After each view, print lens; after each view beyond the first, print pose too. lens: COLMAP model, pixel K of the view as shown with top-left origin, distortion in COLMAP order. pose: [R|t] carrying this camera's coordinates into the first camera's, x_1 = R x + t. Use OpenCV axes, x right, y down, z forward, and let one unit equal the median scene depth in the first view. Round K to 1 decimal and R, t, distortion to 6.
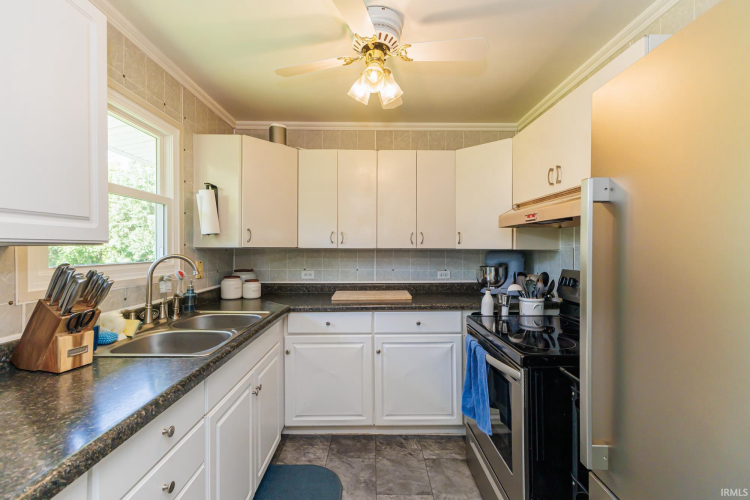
lens RADIAL K [[329.3, 0, 367.6], [0, 329.3, 246.8], [0, 0, 1]] dist [0.000159, -0.000222]
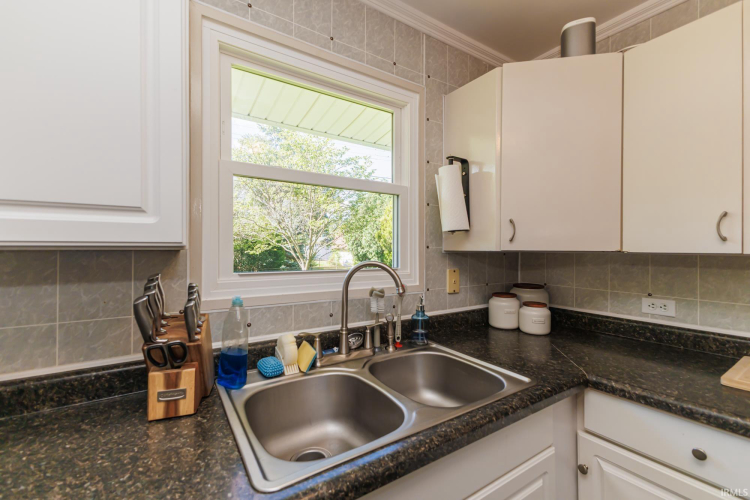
lens RADIAL K [[327.1, 0, 376.9], [0, 327.1, 246.4], [0, 0, 1]] dist [0.022823, -0.000477]
pose [[0.565135, -0.006854, -0.824970, -0.010931], [0.001314, 0.999972, -0.007407, -0.002194], [0.824997, 0.003102, 0.565128, 0.501466]]
